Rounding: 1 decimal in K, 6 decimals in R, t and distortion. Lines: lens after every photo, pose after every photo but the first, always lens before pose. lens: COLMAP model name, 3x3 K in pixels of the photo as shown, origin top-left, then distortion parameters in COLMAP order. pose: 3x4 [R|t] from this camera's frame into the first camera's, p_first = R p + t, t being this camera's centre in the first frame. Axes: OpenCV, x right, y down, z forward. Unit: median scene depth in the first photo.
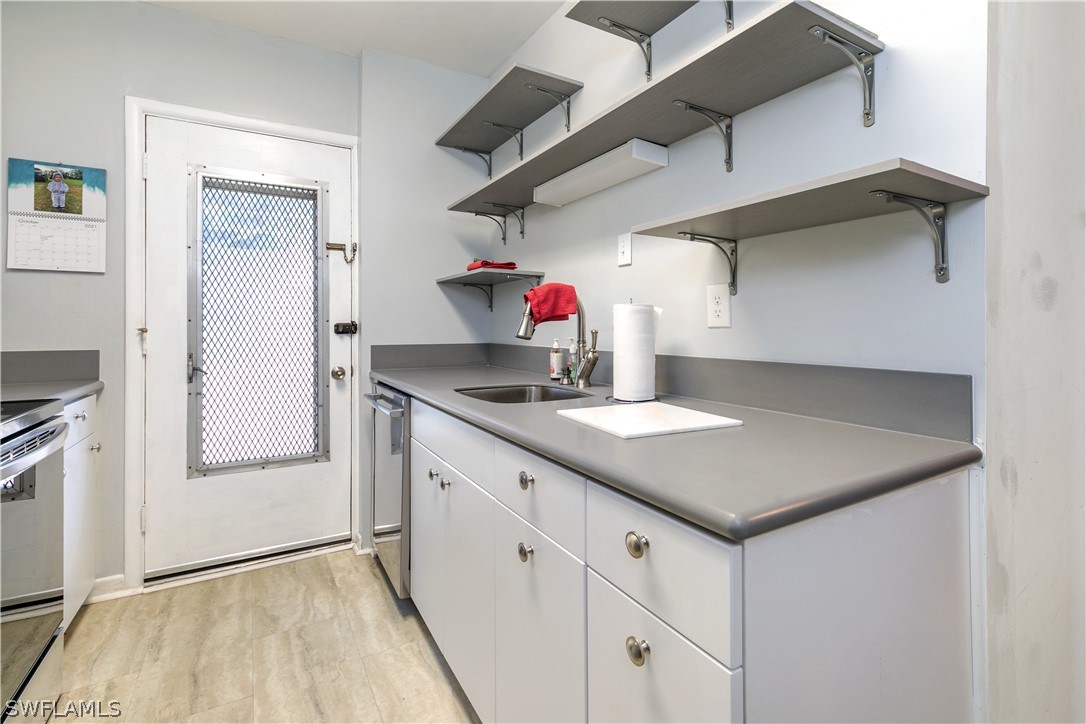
lens RADIAL K [[495.1, 0, 538.6], [0, 495.1, 326.2], [0, 0, 1]] dist [0.000179, -0.000463]
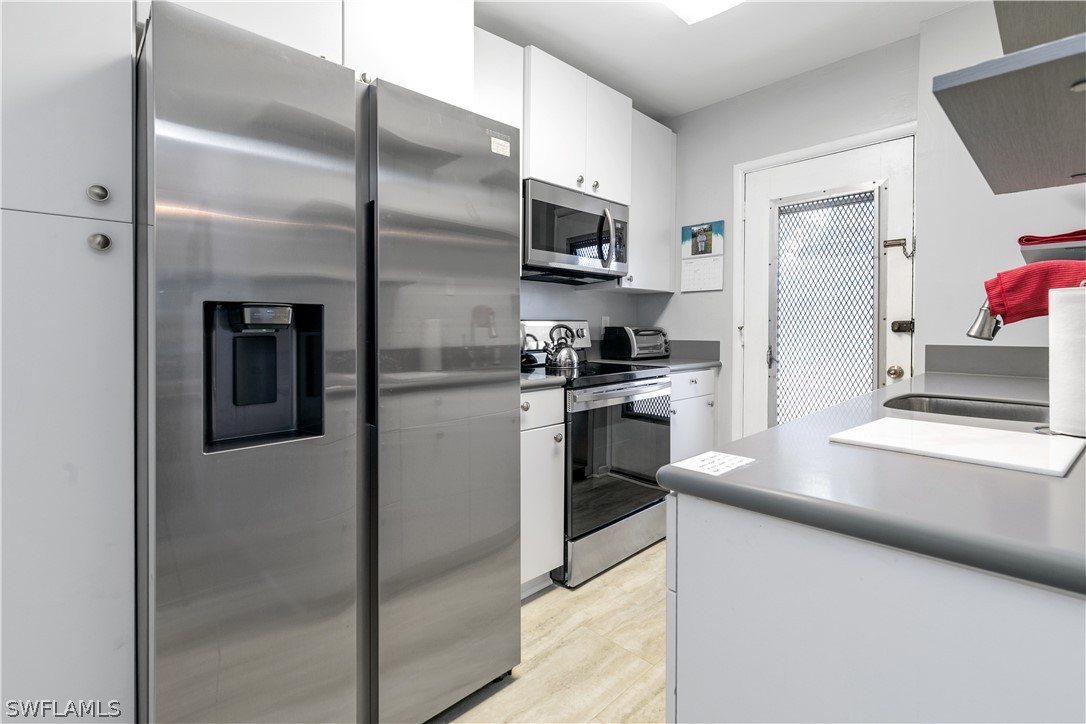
lens RADIAL K [[495.1, 0, 545.1], [0, 495.1, 331.0], [0, 0, 1]] dist [0.000179, -0.000463]
pose [[0.247589, 0.007429, -0.968837, 0.413567], [0.005331, 0.999945, 0.009030, 0.001143], [0.968851, -0.007400, 0.247536, 0.100474]]
